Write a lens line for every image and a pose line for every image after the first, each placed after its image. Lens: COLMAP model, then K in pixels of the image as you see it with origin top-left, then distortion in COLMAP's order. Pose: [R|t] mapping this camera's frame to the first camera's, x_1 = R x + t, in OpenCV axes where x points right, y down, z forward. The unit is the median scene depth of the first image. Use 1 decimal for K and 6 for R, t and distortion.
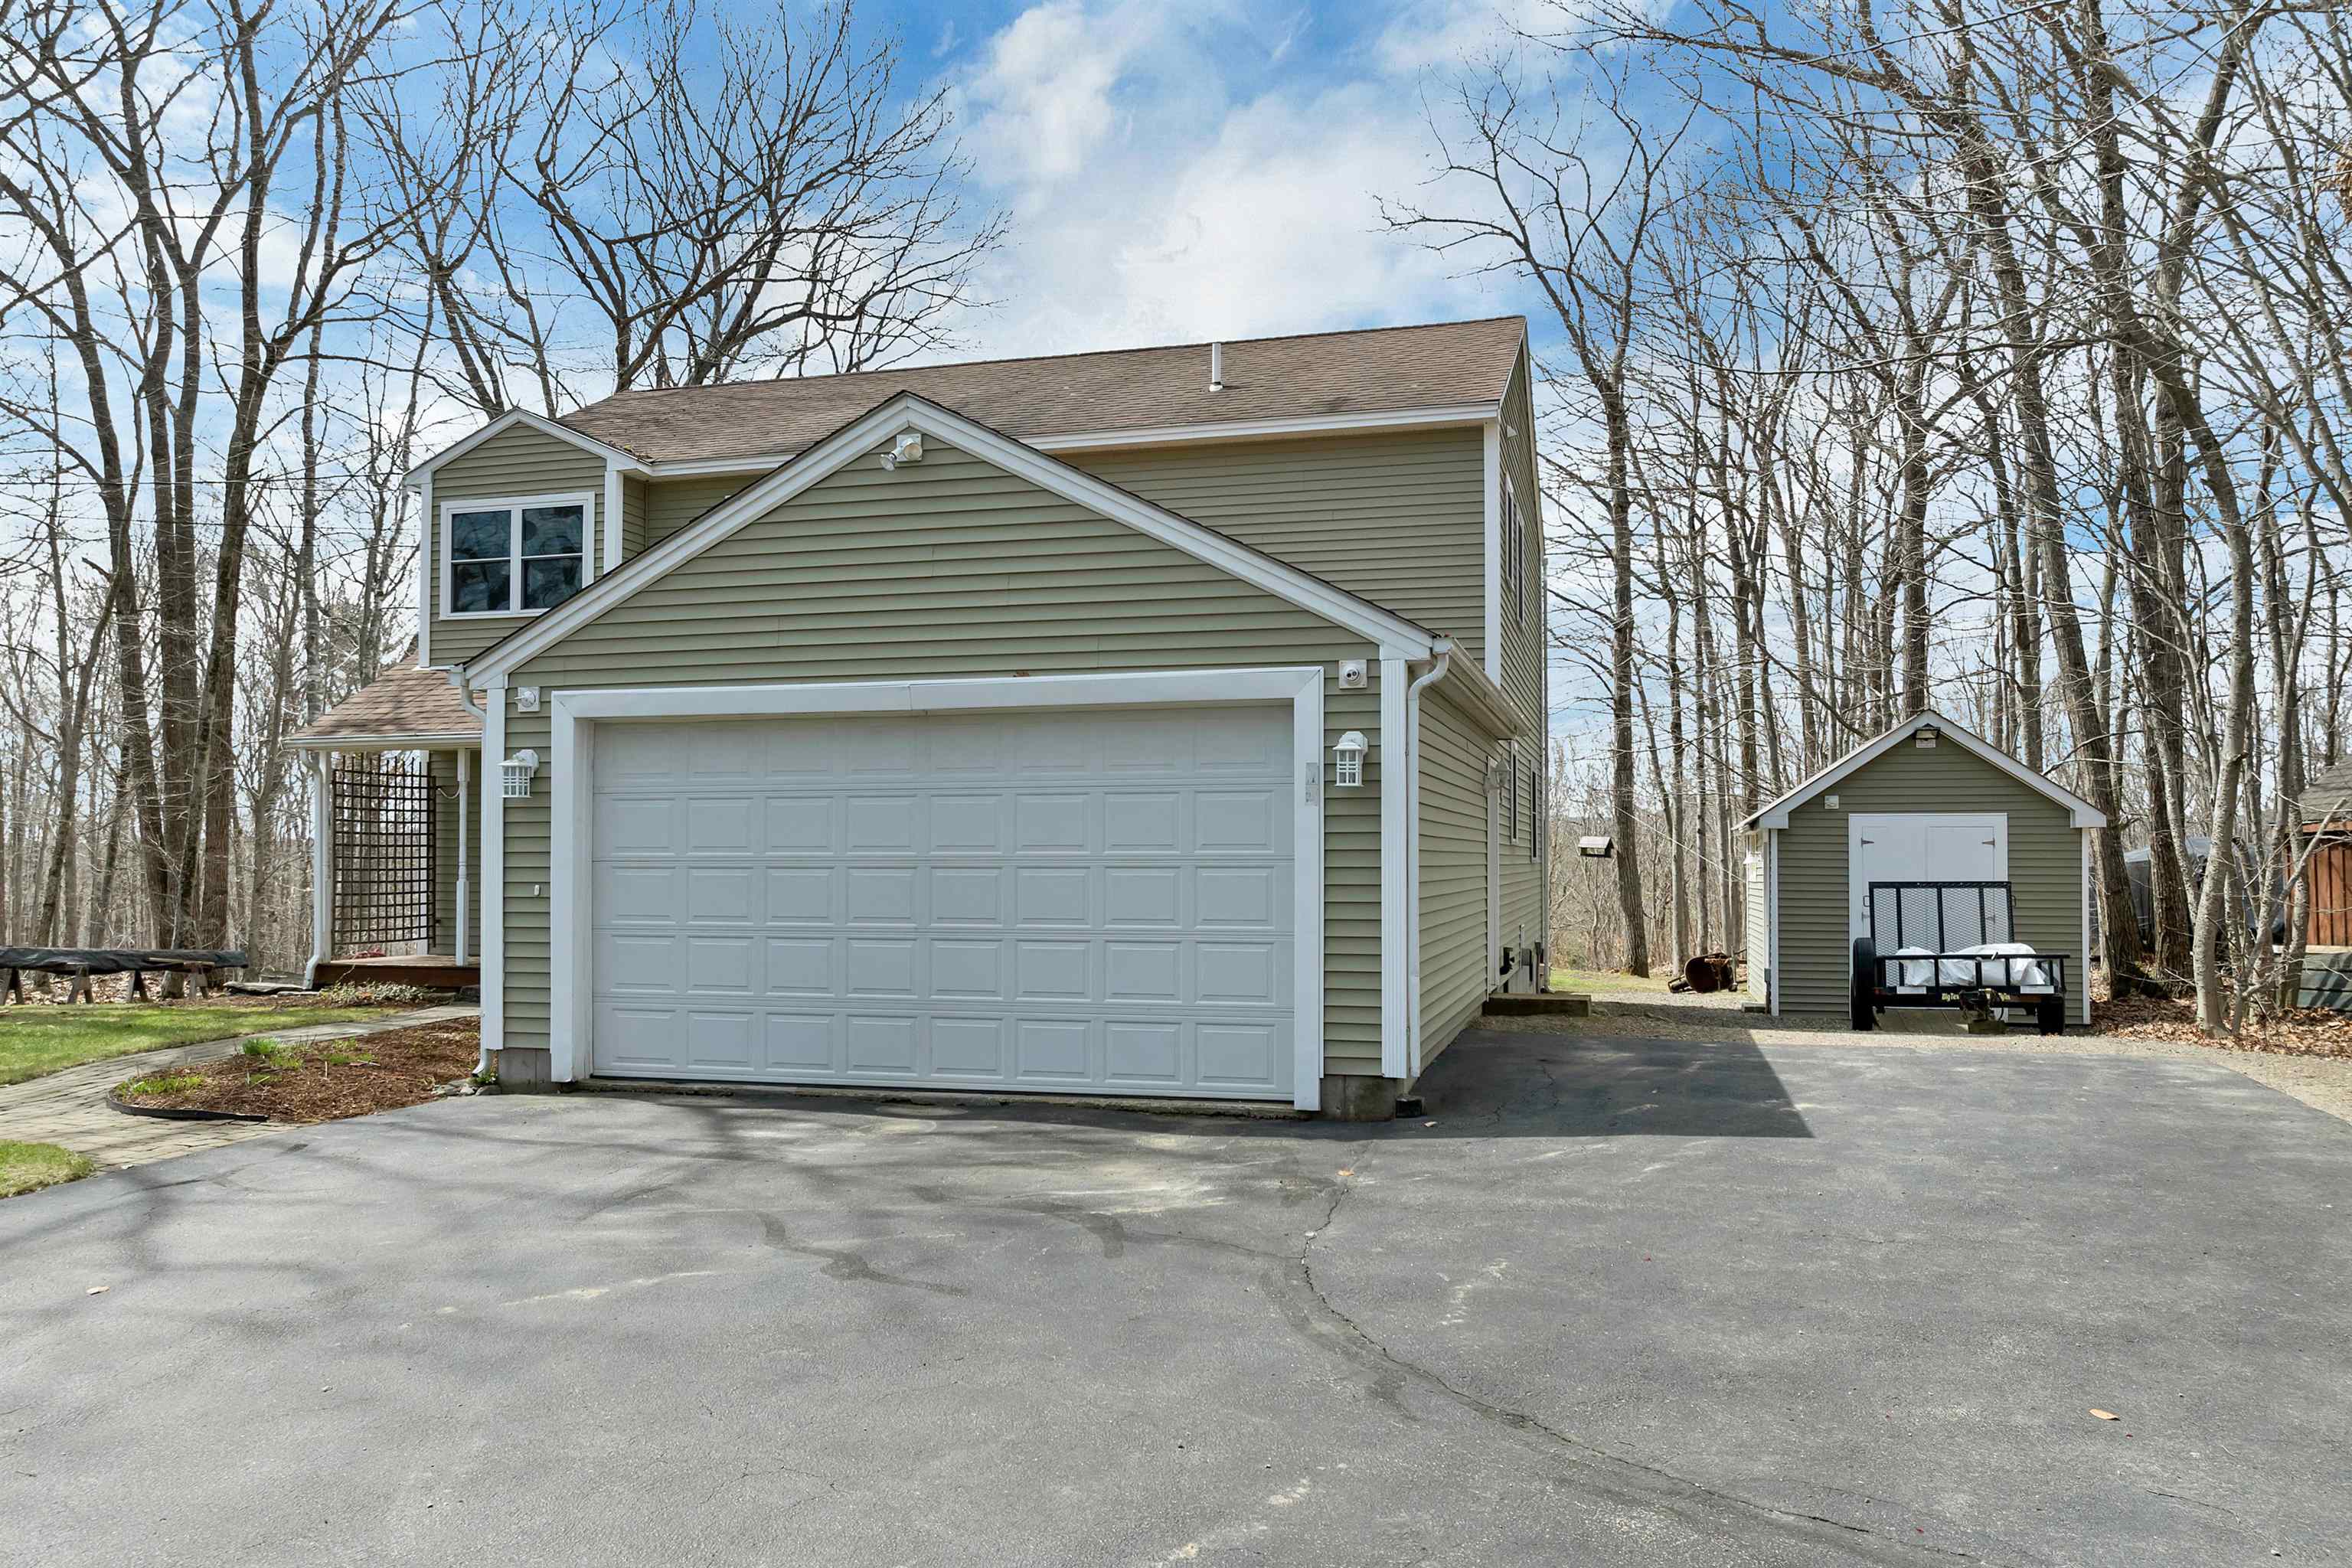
lens RADIAL K [[1699.1, 0, 1185.8], [0, 1699.1, 795.5], [0, 0, 1]] dist [-0.023477, -0.019706]
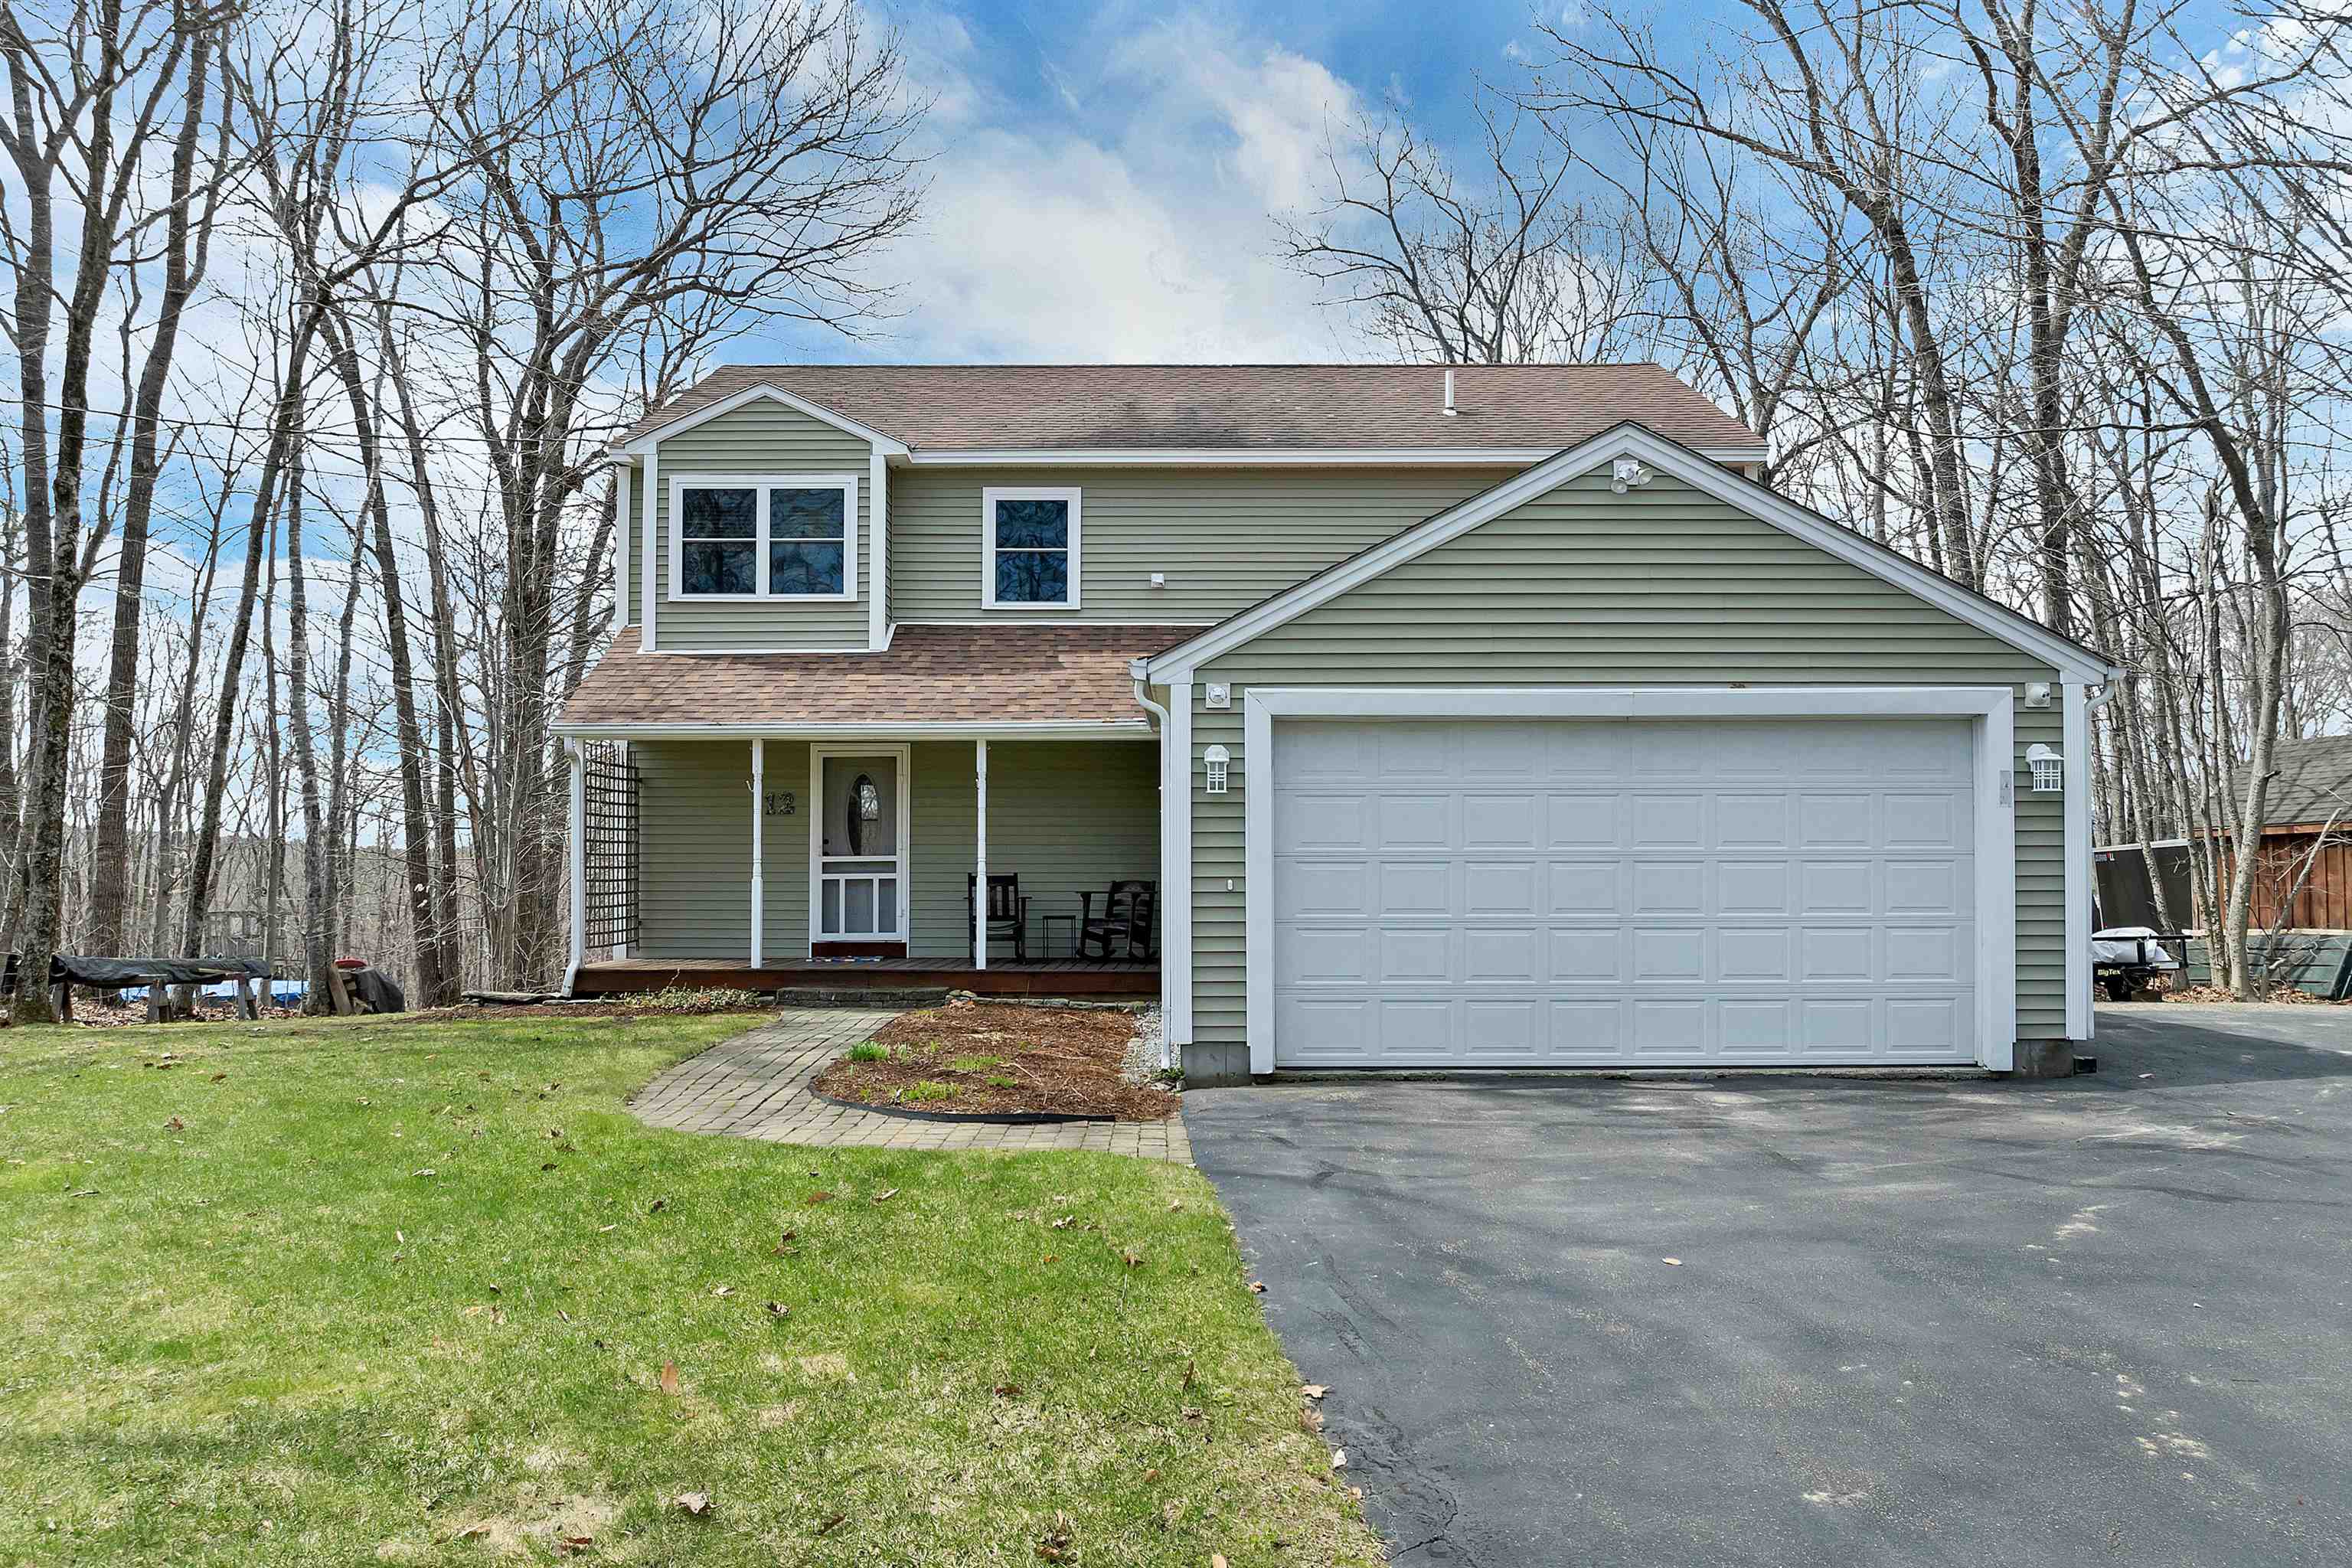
lens RADIAL K [[1699.1, 0, 1193.3], [0, 1699.1, 792.4], [0, 0, 1]] dist [-0.023477, -0.019706]
pose [[0.965668, 0.010825, 0.259554, -0.659956], [-0.009971, 0.999940, -0.004605, 0.005743], [-0.259588, 0.001859, 0.965718, 0.028201]]
